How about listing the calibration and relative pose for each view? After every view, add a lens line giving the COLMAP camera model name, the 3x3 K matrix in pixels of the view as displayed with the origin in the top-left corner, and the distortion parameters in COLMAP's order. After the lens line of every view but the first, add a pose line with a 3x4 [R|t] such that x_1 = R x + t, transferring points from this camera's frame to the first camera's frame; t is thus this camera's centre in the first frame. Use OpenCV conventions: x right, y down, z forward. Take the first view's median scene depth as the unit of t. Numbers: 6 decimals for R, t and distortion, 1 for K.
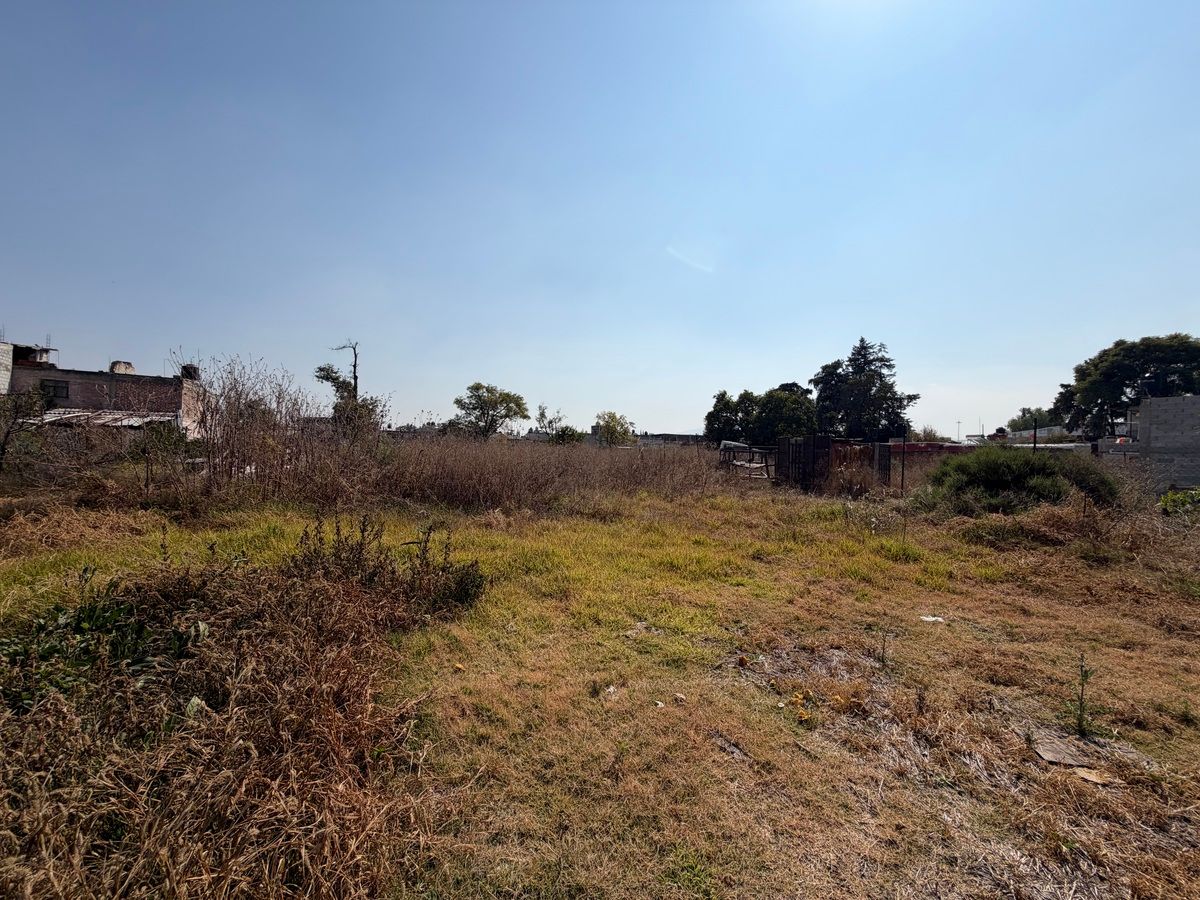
lens RADIAL K [[473.8, 0, 604.4], [0, 473.8, 450.9], [0, 0, 1]] dist [0.000632, -0.000325]
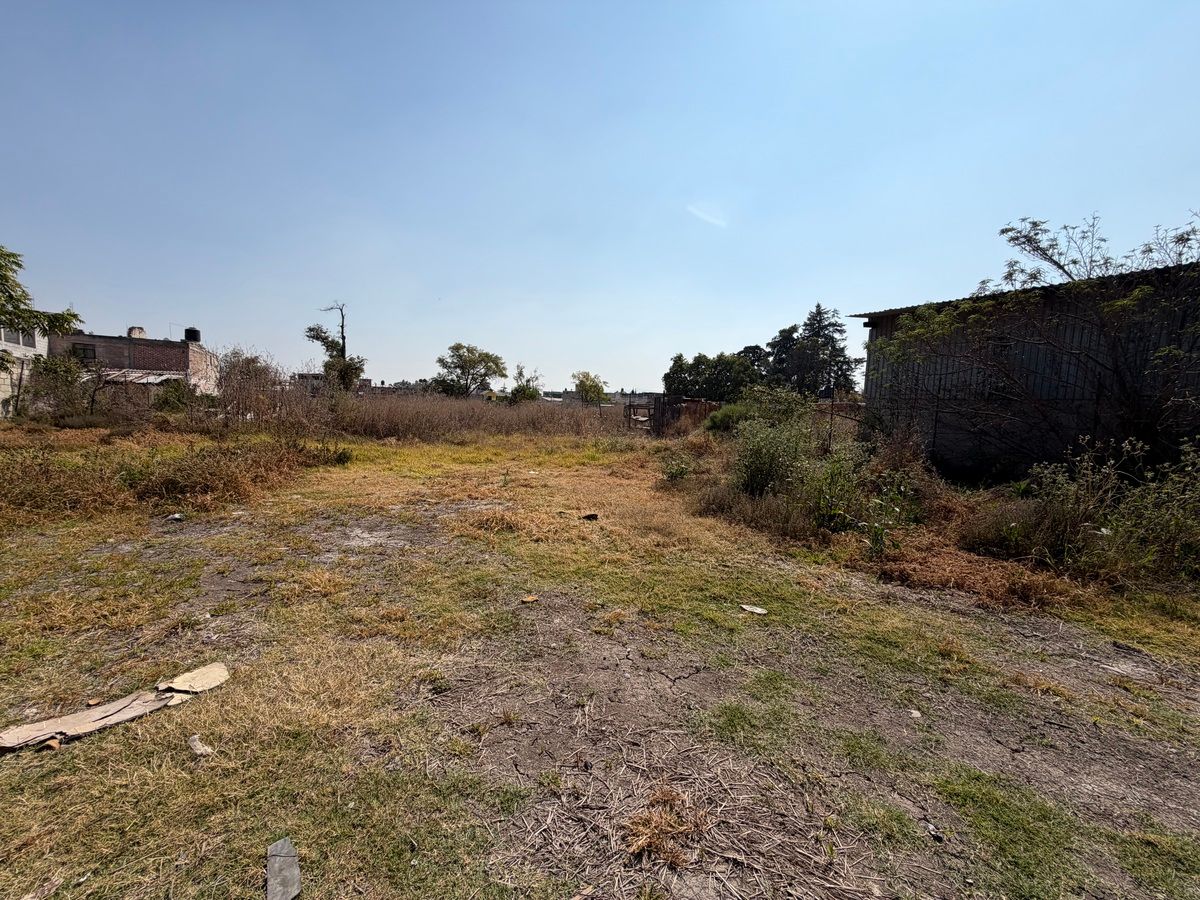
lens RADIAL K [[473.8, 0, 605.4], [0, 473.8, 448.8], [0, 0, 1]] dist [0.000632, -0.000325]
pose [[0.999959, 0.008883, 0.001549, 0.068137], [-0.008982, 0.996450, 0.083705, 0.001686], [-0.000799, -0.083716, 0.996489, -0.091371]]
